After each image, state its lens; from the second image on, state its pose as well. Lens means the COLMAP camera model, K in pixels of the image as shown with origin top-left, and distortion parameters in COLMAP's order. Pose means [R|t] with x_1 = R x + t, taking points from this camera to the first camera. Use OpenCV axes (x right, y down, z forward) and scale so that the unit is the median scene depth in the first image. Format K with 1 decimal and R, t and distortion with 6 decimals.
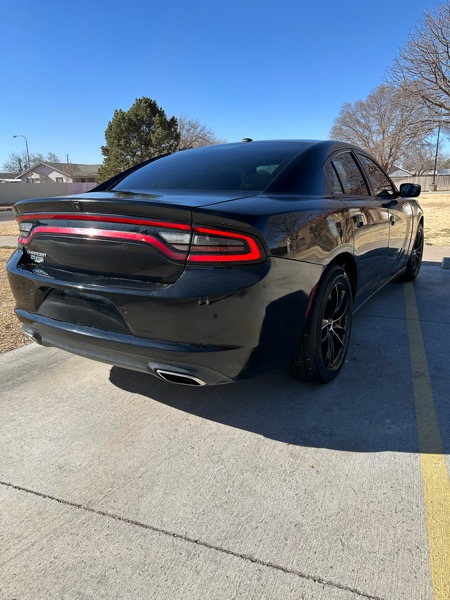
lens RADIAL K [[428.2, 0, 223.5], [0, 428.2, 297.2], [0, 0, 1]] dist [0.025059, -0.035599]
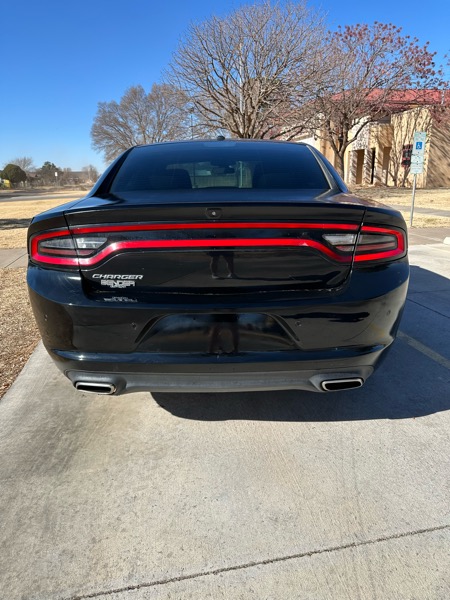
lens RADIAL K [[428.2, 0, 227.2], [0, 428.2, 294.5], [0, 0, 1]] dist [0.025059, -0.035599]
pose [[0.845709, -0.142650, 0.514225, -0.689198], [0.144796, 0.988800, 0.036166, -0.072000], [-0.513625, 0.043872, 0.856892, 0.253755]]
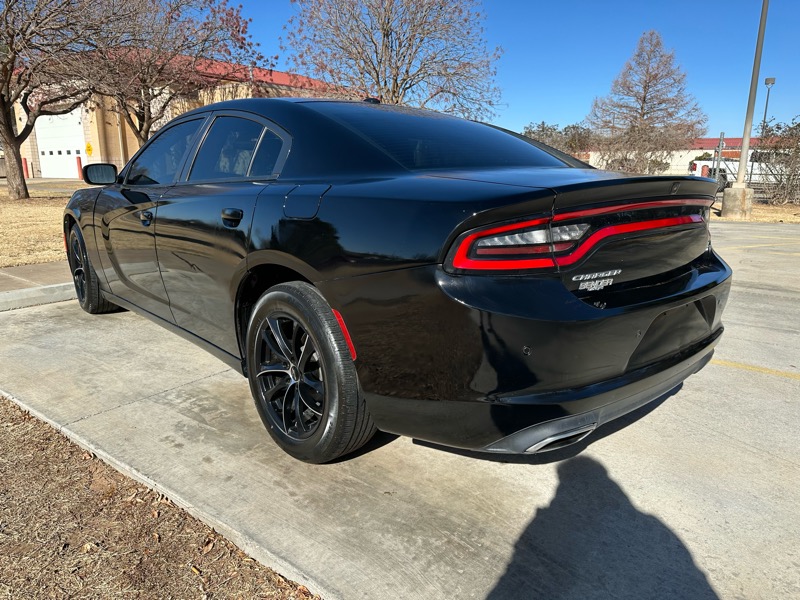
lens RADIAL K [[570.9, 0, 402.5], [0, 570.9, 297.7], [0, 0, 1]] dist [0.025059, -0.035599]
pose [[0.256937, -0.200181, 0.945469, -1.267807], [0.241993, 0.960472, 0.137594, -0.248874], [-0.935640, 0.193444, 0.295224, 1.058434]]
